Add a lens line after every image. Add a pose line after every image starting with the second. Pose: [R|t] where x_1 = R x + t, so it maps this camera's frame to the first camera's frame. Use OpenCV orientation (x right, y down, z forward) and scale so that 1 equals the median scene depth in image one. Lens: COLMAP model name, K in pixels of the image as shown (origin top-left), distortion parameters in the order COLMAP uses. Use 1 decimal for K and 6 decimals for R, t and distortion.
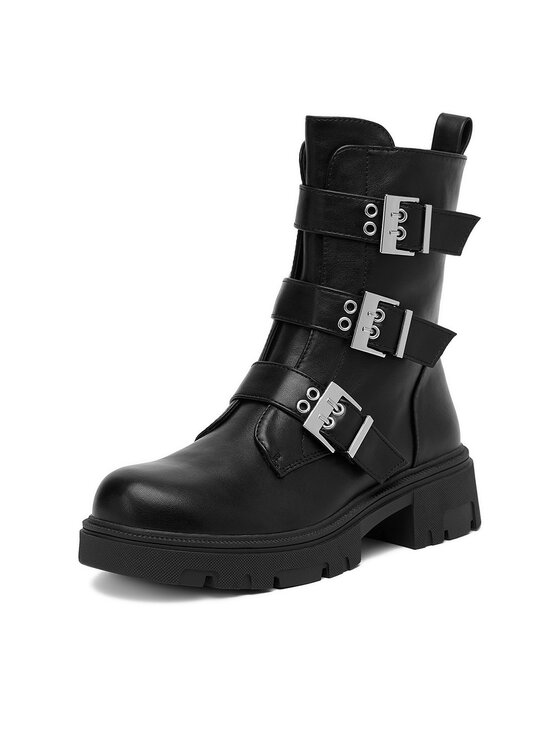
lens RADIAL K [[1464.5, 0, 284.2], [0, 1464.5, 373.3], [0, 0, 1]] dist [0.667555, 0.000000]
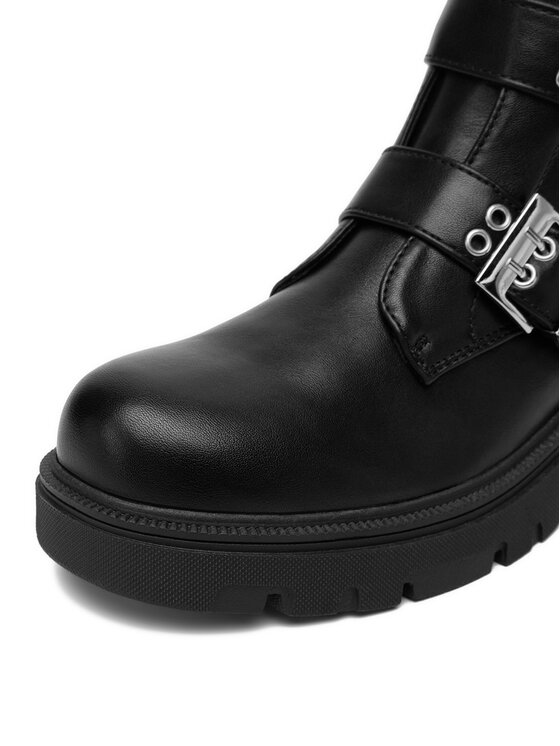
lens RADIAL K [[1029.7, 0, 309.9], [0, 1029.7, 369.0], [0, 0, 1]] dist [0.023221, 0.000000]
pose [[0.994029, 0.051965, -0.095951, -0.008401], [-0.027493, 0.970227, 0.240634, -0.019604], [0.105598, -0.236559, 0.965862, 0.633203]]
